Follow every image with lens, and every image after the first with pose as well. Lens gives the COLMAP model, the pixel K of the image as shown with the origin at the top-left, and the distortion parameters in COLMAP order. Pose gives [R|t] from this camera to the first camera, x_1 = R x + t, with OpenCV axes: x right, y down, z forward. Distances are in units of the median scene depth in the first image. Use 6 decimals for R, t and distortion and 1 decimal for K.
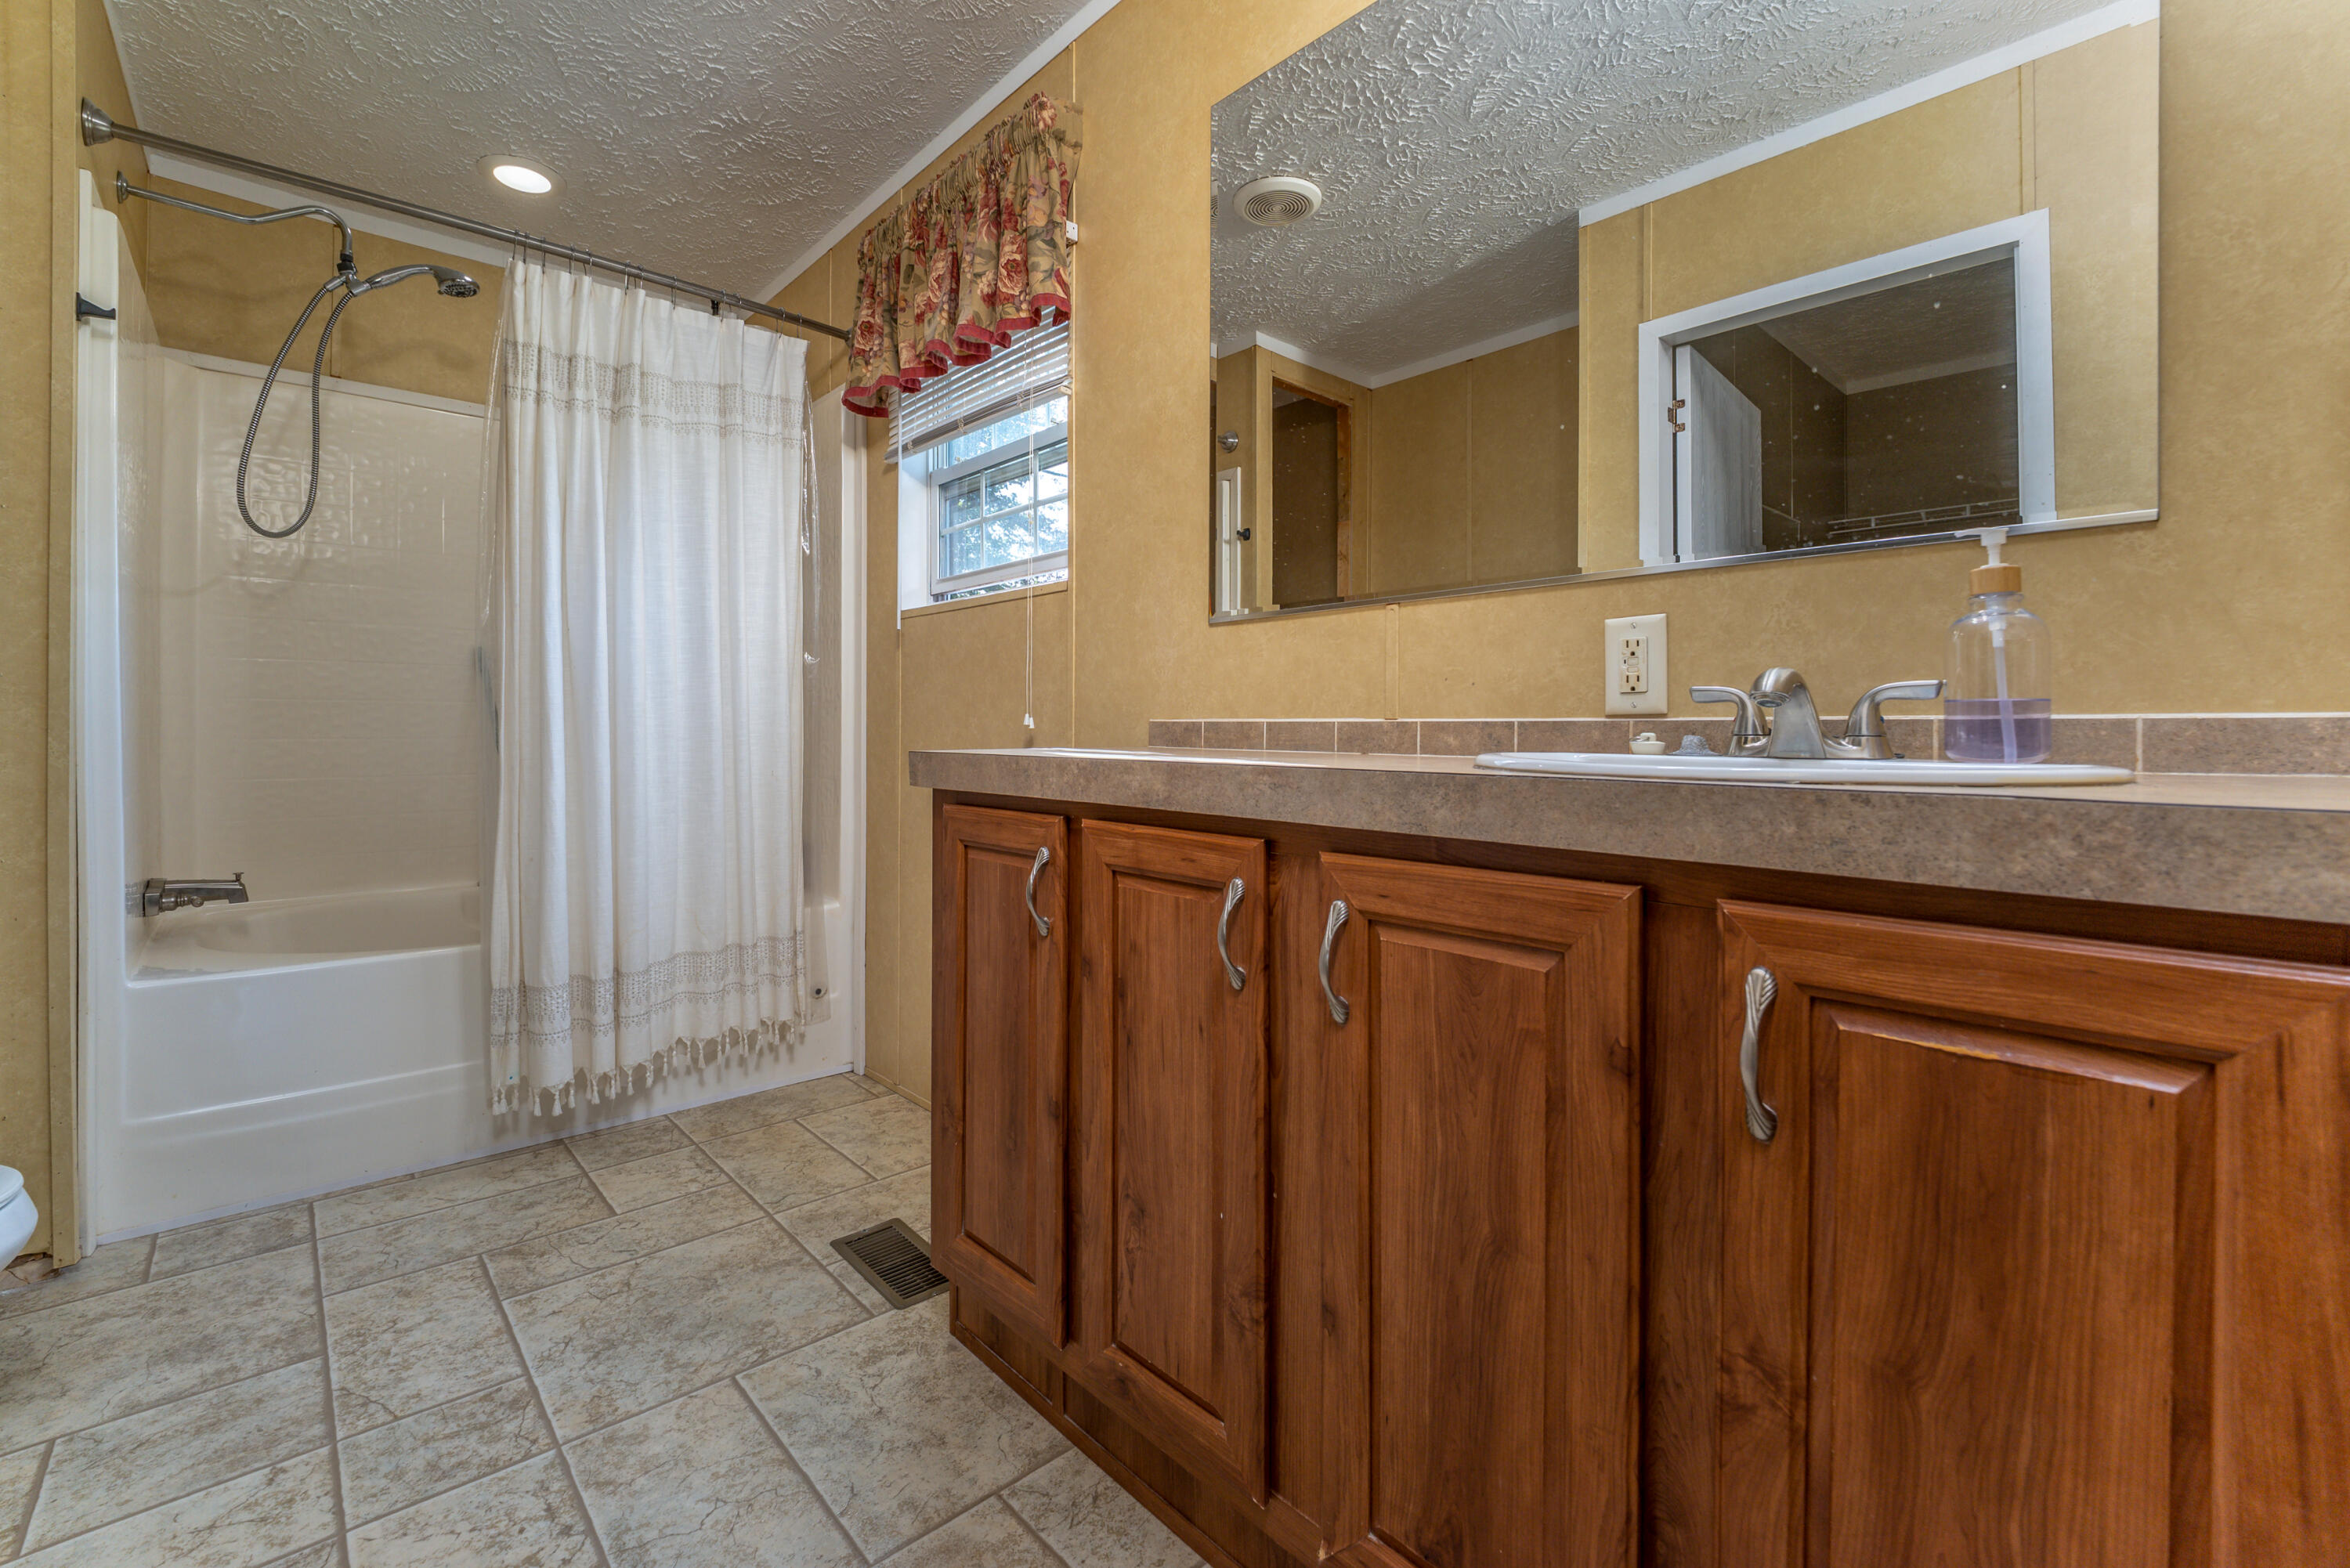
lens RADIAL K [[964.3, 0, 1173.7], [0, 964.3, 794.9], [0, 0, 1]] dist [-0.014264, -0.001630]
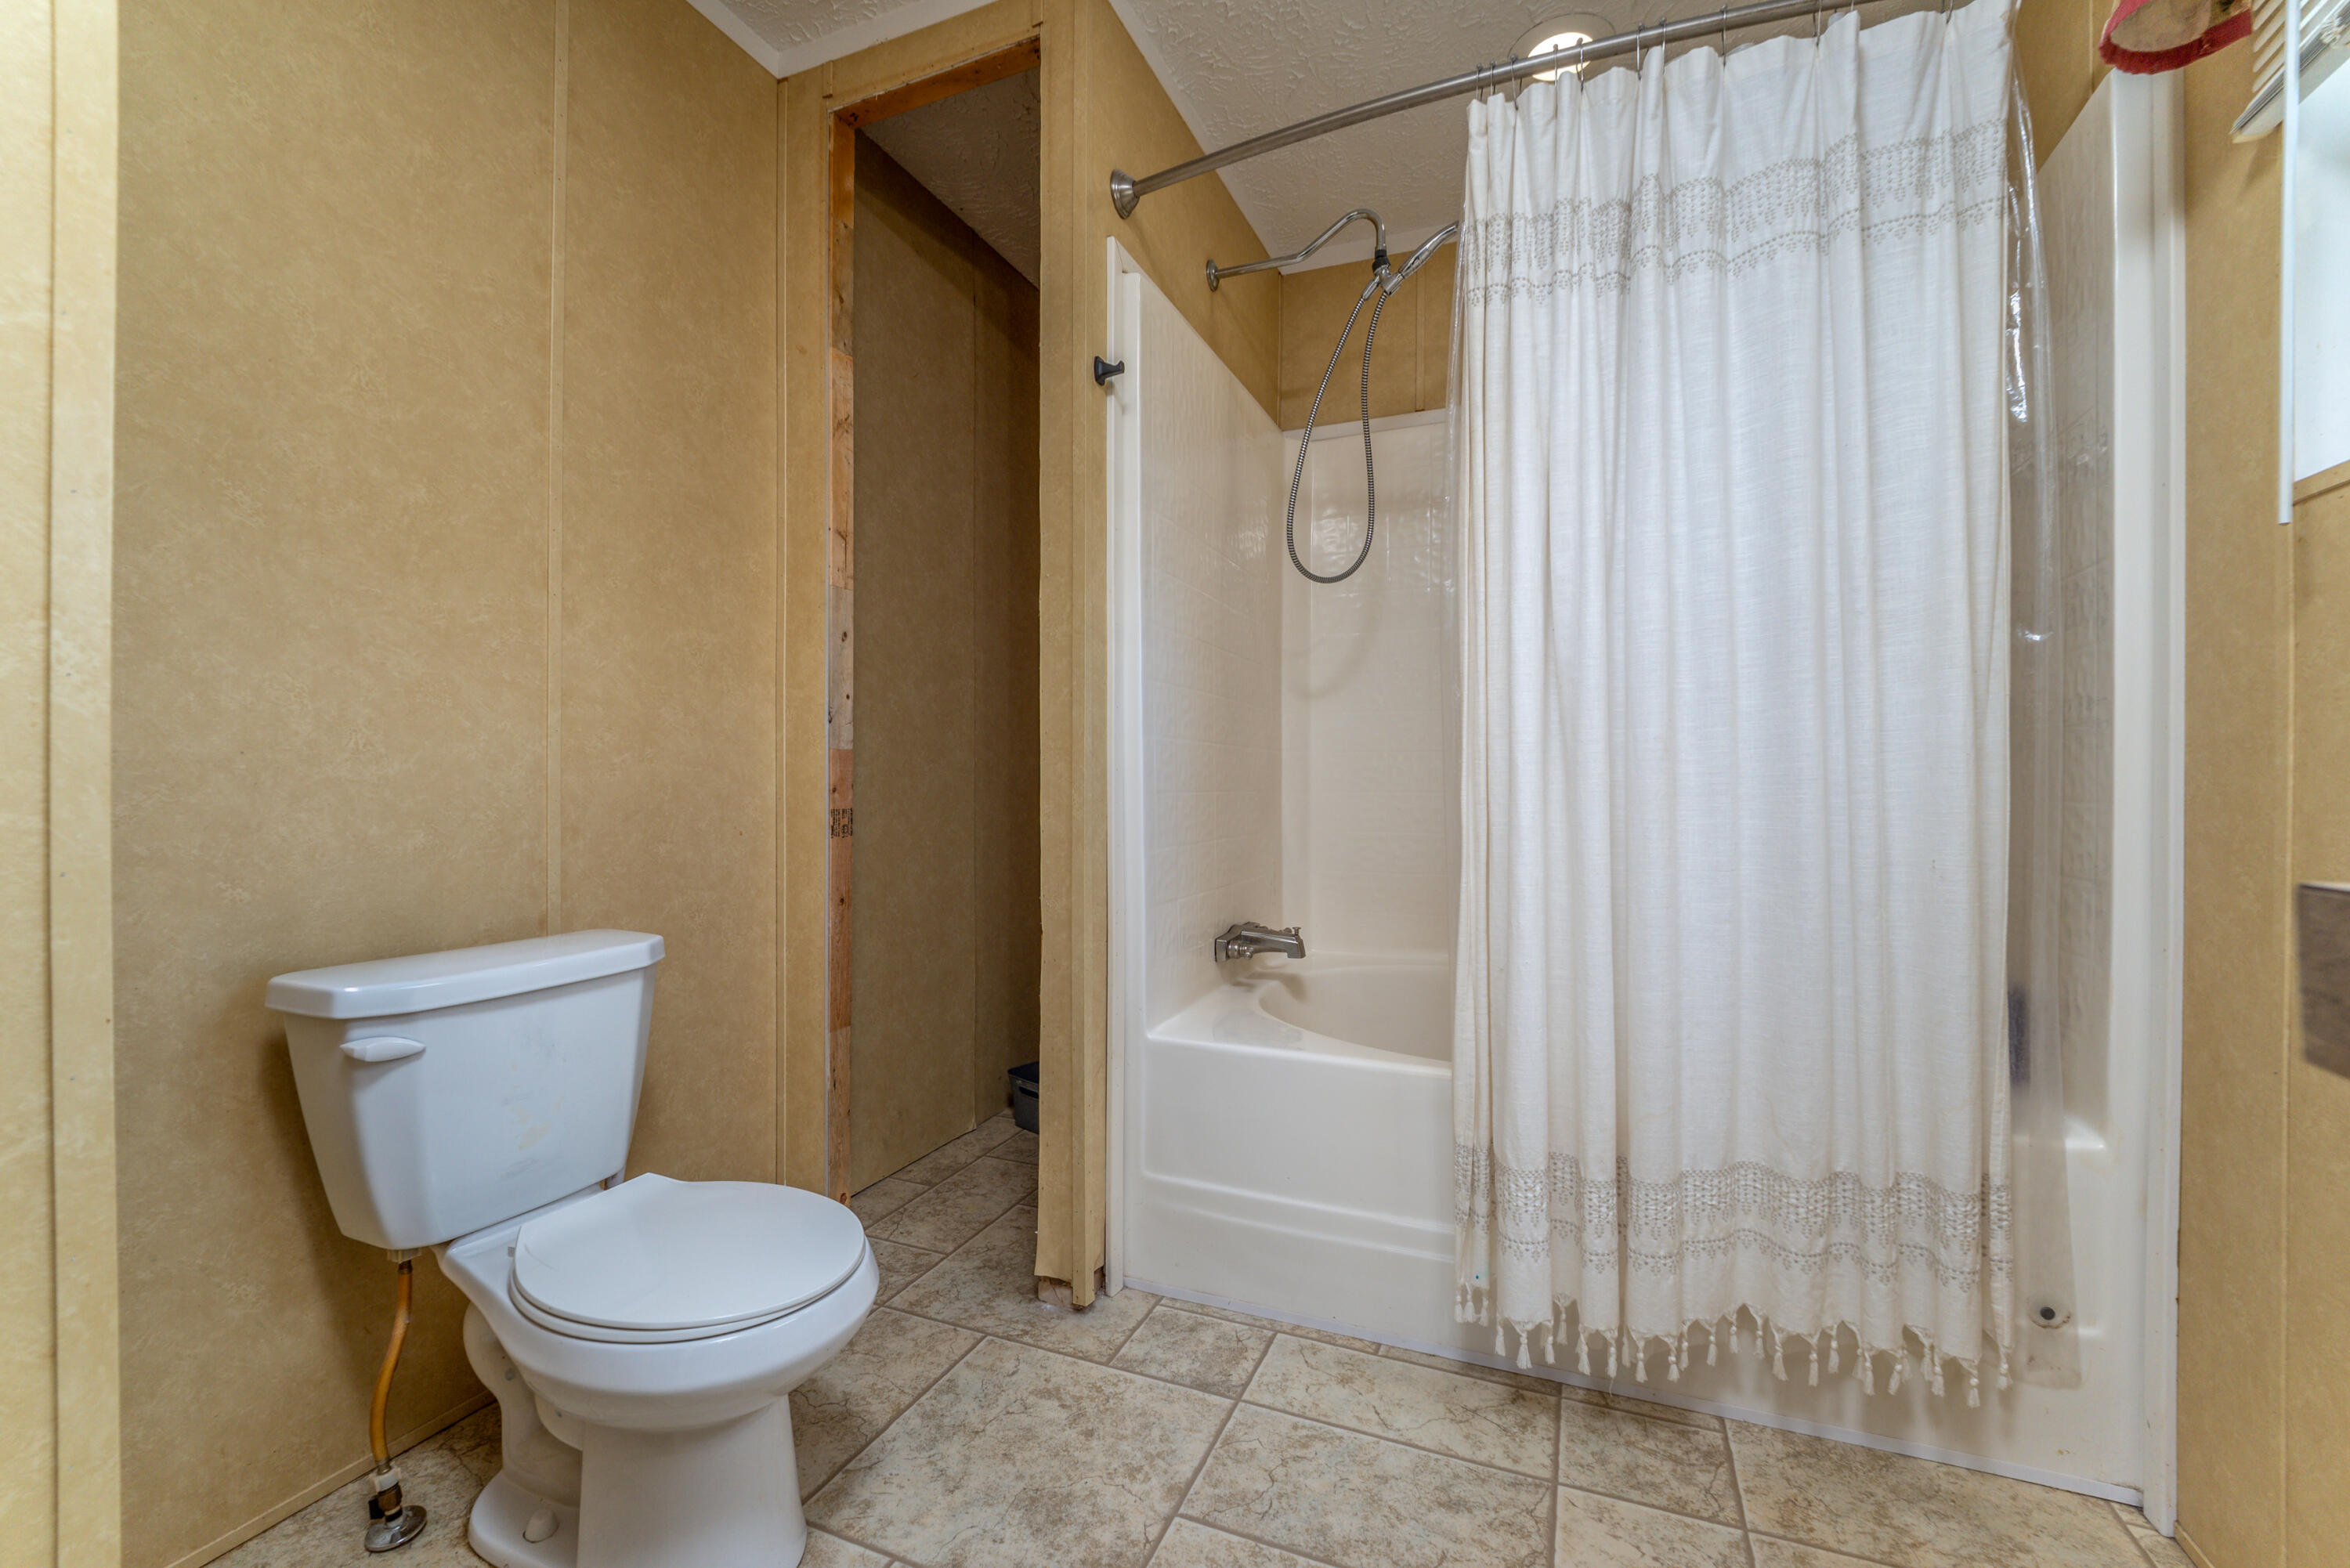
lens RADIAL K [[964.3, 0, 1155.5], [0, 964.3, 760.6], [0, 0, 1]] dist [-0.014264, -0.001630]
pose [[0.409366, -0.022286, -0.912098, -0.133097], [-0.062253, 0.996689, -0.052293, -0.028928], [0.910244, 0.078188, 0.406624, 0.447634]]
